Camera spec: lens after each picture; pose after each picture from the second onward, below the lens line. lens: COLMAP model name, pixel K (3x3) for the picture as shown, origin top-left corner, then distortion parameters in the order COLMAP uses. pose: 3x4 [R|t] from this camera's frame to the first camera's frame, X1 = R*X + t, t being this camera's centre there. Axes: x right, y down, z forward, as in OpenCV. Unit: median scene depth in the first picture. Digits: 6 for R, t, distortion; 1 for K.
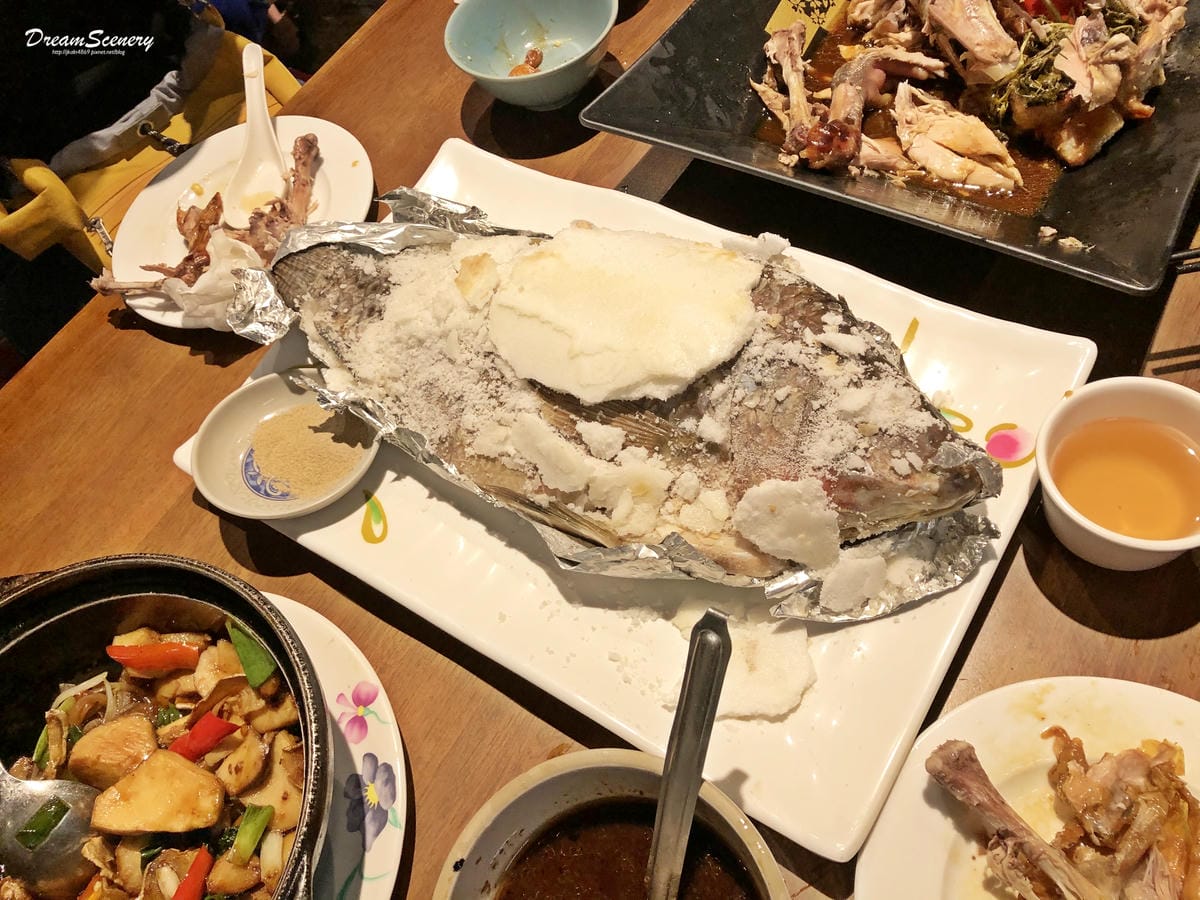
lens RADIAL K [[1026.6, 0, 600.0], [0, 1026.6, 450.0], [0, 0, 1]] dist [0.041221, -0.000118]
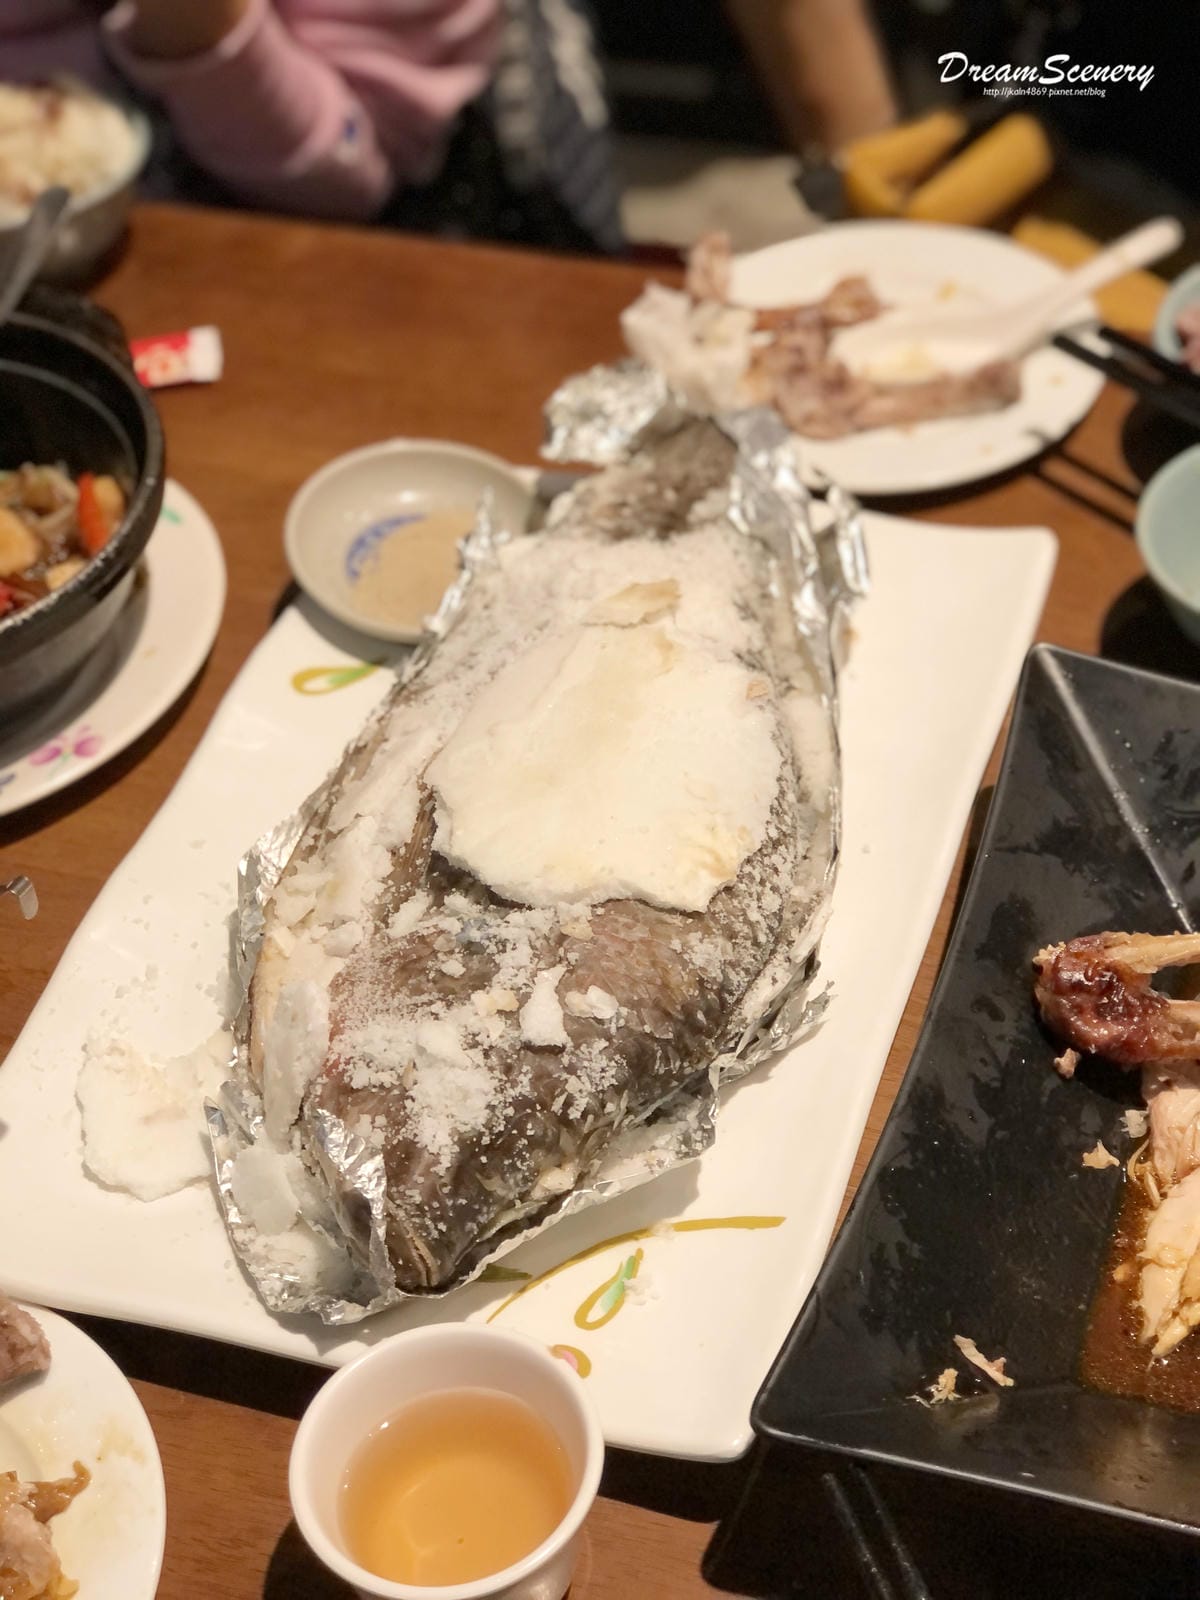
lens RADIAL K [[2774.4, 0, 600.0], [0, 2774.4, 800.0], [0, 0, 1]] dist [-0.301305, 3.014124]
pose [[0.251225, 0.789339, -0.560204, 1.102383], [-0.811096, 0.487519, 0.323186, -0.753016], [0.528214, 0.373187, 0.762707, -0.357166]]
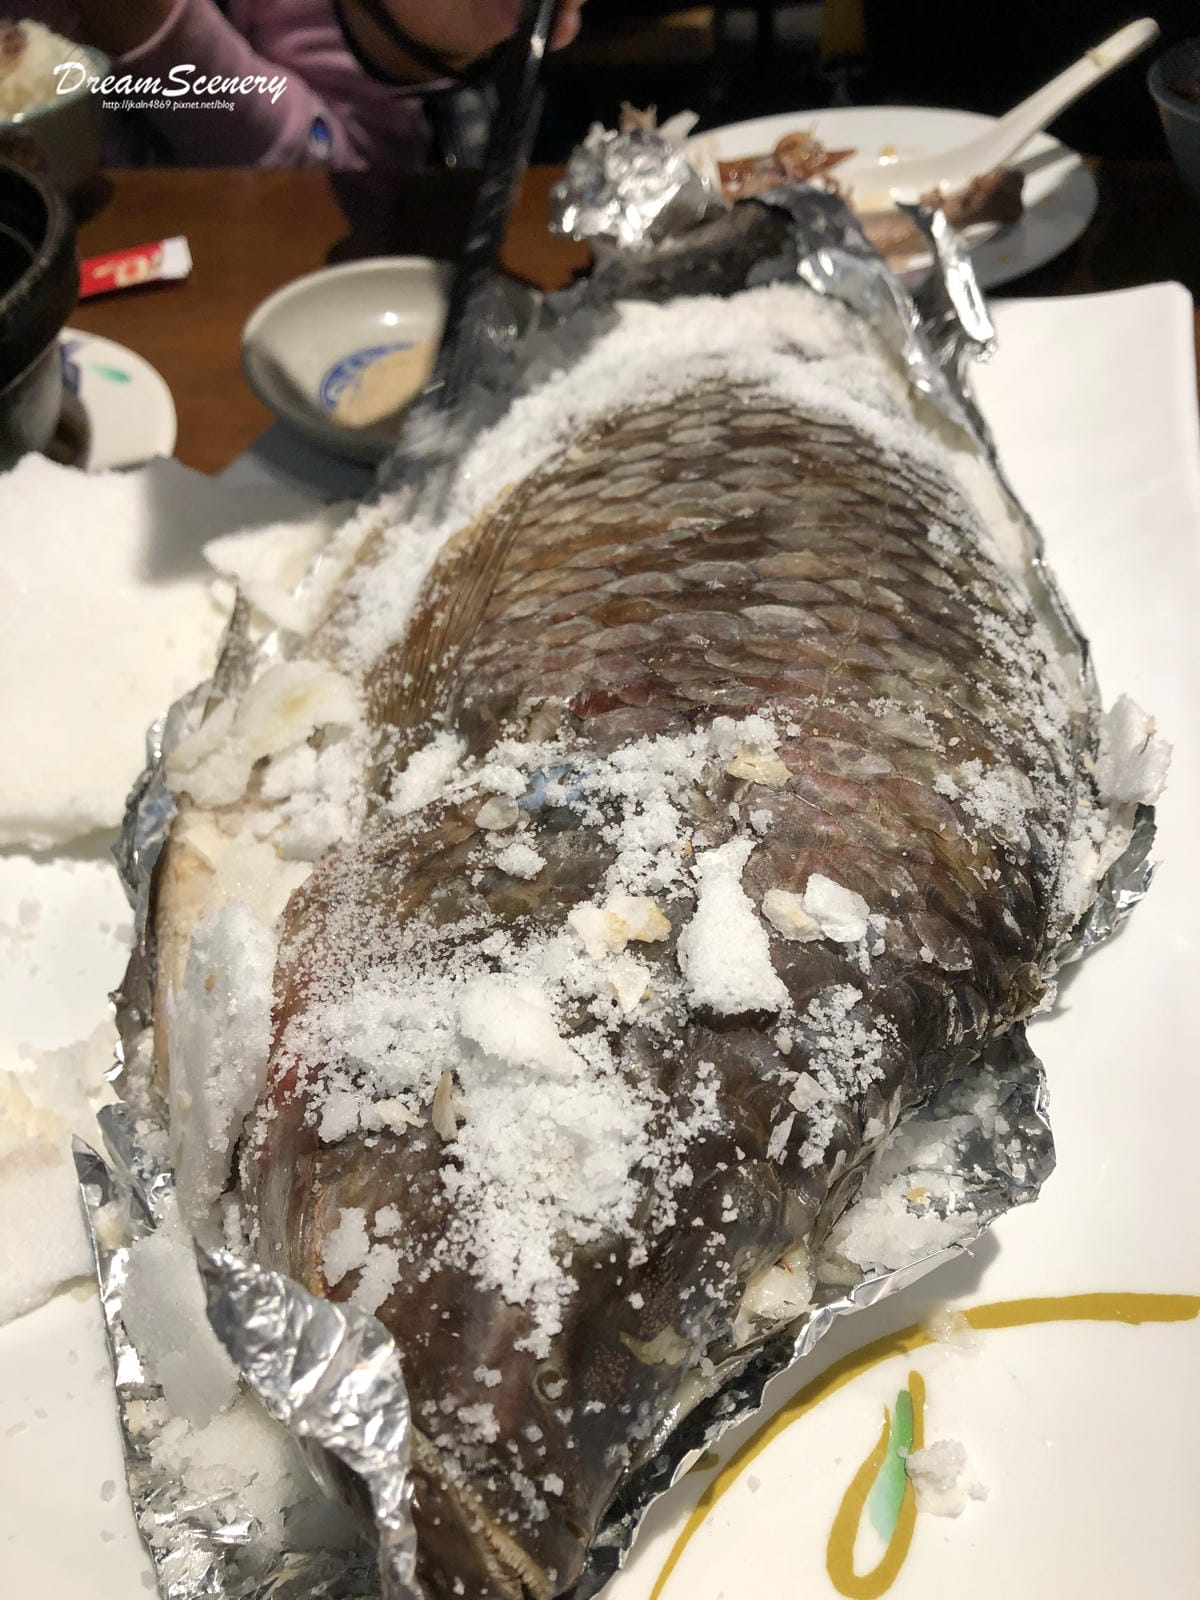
lens RADIAL K [[1373.1, 0, 600.0], [0, 1373.1, 800.0], [0, 0, 1]] dist [0.100761, -0.445758]
pose [[0.335927, 0.771843, -0.539826, 0.403470], [-0.789922, 0.543027, 0.284860, -0.209052], [0.513007, 0.330728, 0.792113, 0.641098]]
